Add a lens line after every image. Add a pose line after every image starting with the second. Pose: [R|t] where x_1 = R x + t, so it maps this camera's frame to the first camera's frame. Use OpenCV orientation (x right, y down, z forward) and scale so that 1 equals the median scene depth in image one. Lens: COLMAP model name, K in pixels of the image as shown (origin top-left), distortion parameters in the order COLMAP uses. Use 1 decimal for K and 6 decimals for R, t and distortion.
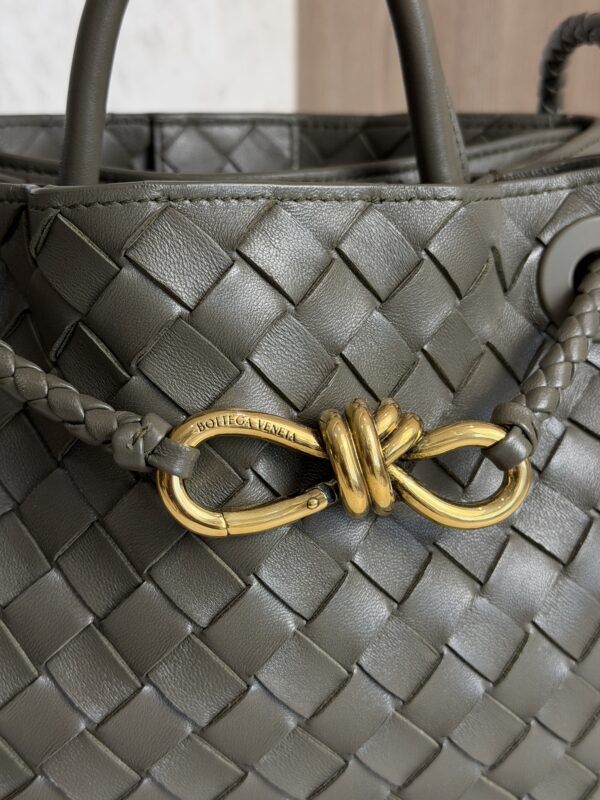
lens RADIAL K [[1212.2, 0, 316.6], [0, 1212.2, 399.4], [0, 0, 1]] dist [0.031558, 0.057042]
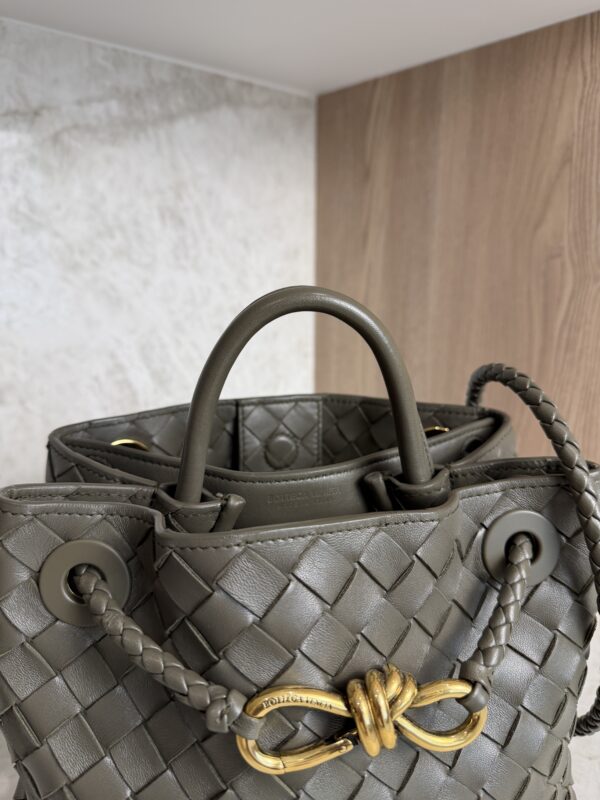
lens RADIAL K [[589.4, 0, 302.0], [0, 589.4, 398.4], [0, 0, 1]] dist [-0.037497, 0.010420]
pose [[0.999656, 0.005354, -0.025671, -0.034787], [-0.006695, 0.998602, -0.052426, -0.287464], [0.025355, 0.052580, 0.998295, 0.263303]]
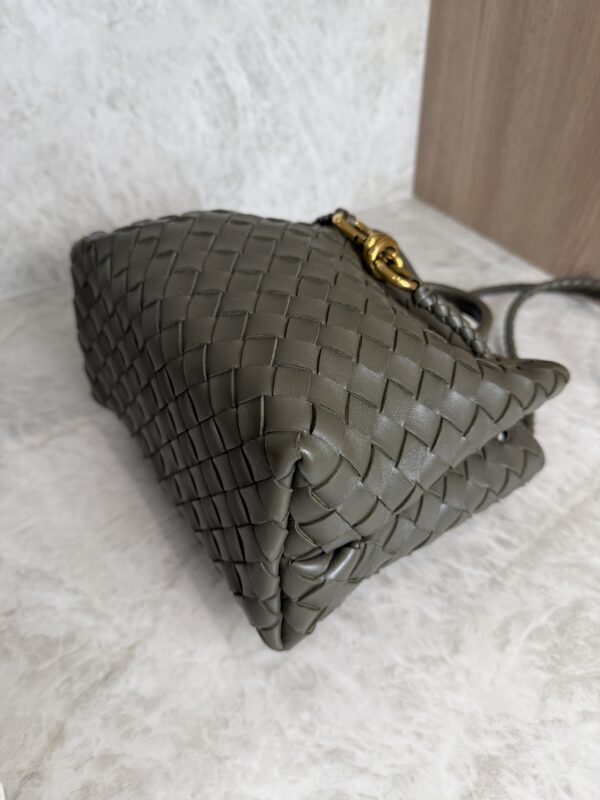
lens RADIAL K [[594.9, 0, 297.1], [0, 594.9, 395.3], [0, 0, 1]] dist [-0.047707, 0.015155]
pose [[0.964620, 0.149081, -0.217447, 0.177783], [-0.041603, 0.900514, 0.432832, -0.371282], [0.260341, -0.408472, 0.874856, 0.050702]]
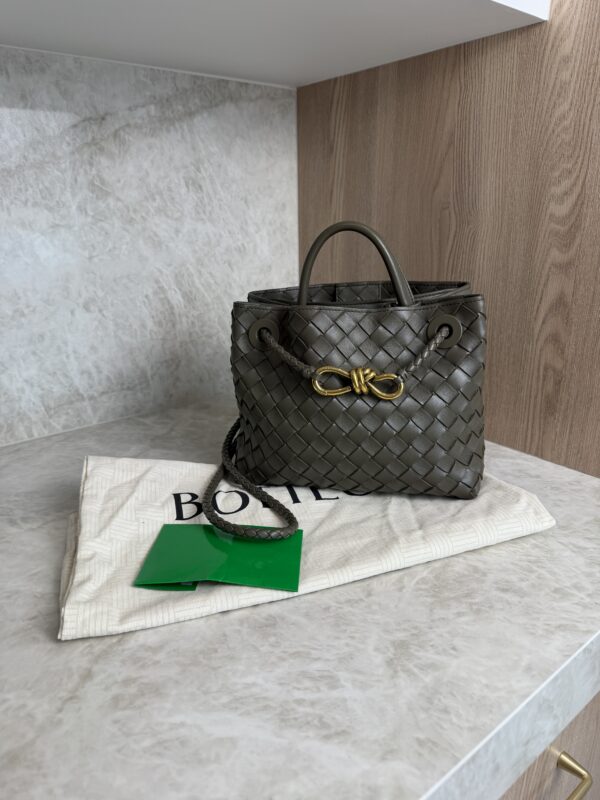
lens RADIAL K [[575.0, 0, 302.4], [0, 575.0, 396.8], [0, 0, 1]] dist [0.046887, -0.099384]
pose [[0.997528, 0.004680, -0.070118, 0.224416], [-0.001921, 0.999223, 0.039361, -0.056346], [0.070248, -0.039129, 0.996762, -0.692441]]
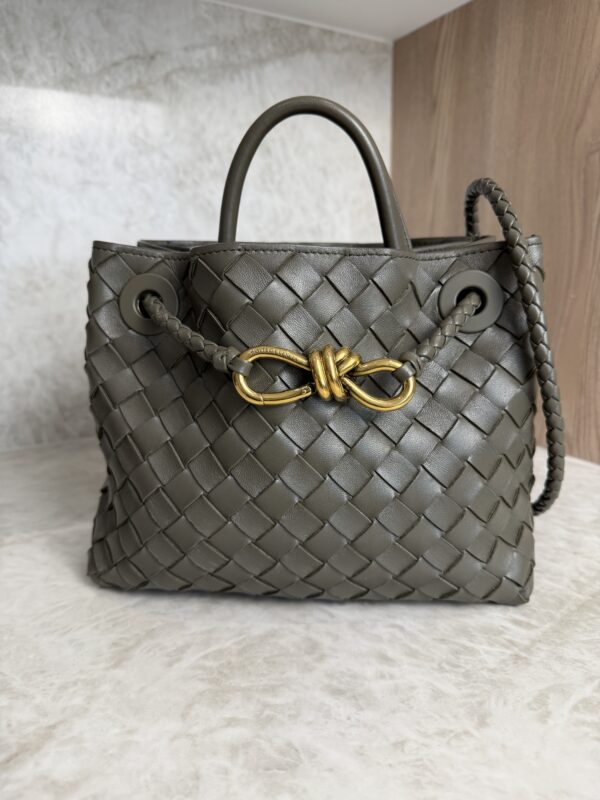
lens RADIAL K [[588.9, 0, 300.3], [0, 588.9, 400.7], [0, 0, 1]] dist [-0.030219, 0.004390]
pose [[0.972762, 0.038496, -0.228588, 0.216884], [-0.051162, 0.997451, -0.049743, 0.146608], [0.226090, 0.060083, 0.972252, 0.001406]]
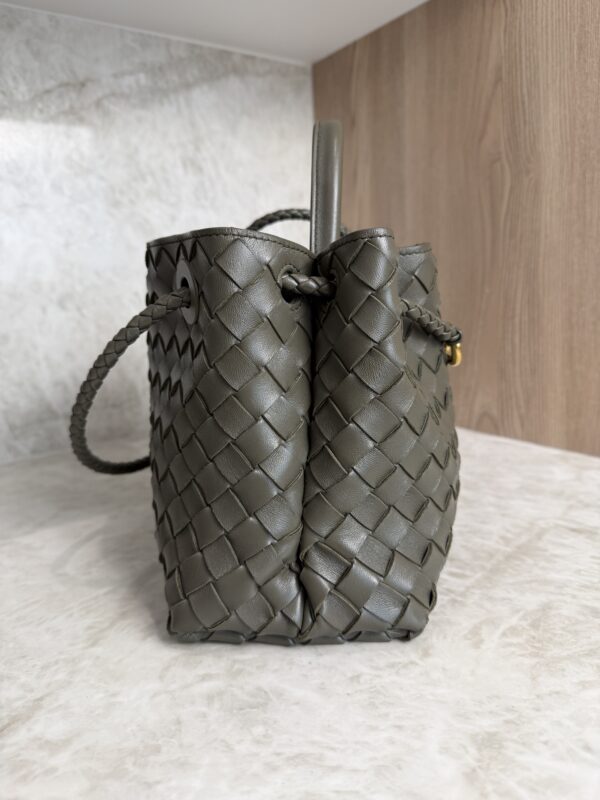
lens RADIAL K [[589.4, 0, 302.0], [0, 589.4, 398.4], [0, 0, 1]] dist [-0.037497, 0.010420]
pose [[0.990282, -0.034308, -0.134779, 0.241302], [0.023801, 0.996605, -0.078810, 0.207024], [0.137025, 0.074836, 0.987737, -0.116612]]
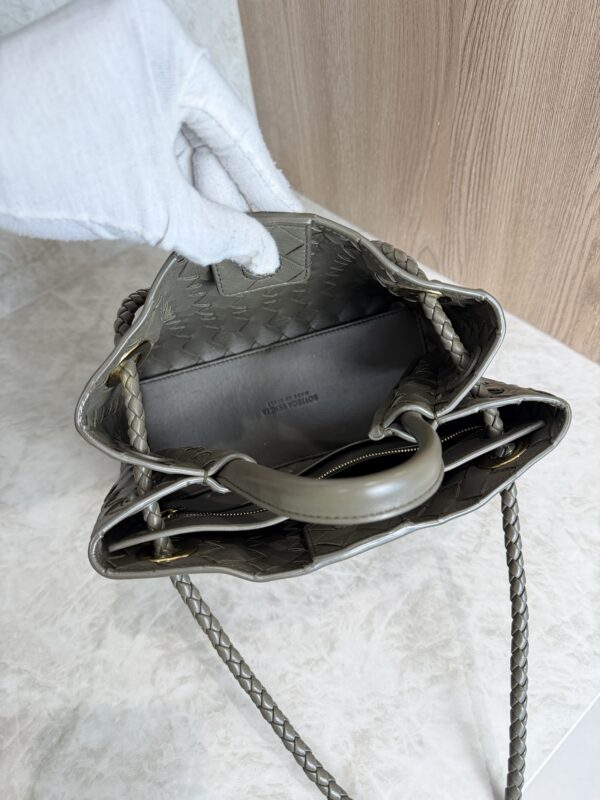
lens RADIAL K [[587.7, 0, 300.4], [0, 587.7, 399.5], [0, 0, 1]] dist [-0.023359, 0.001786]
pose [[0.992602, -0.032386, -0.117018, 0.414460], [0.094824, 0.808706, 0.580520, -0.781405], [0.075833, -0.587321, 0.805794, 0.128413]]
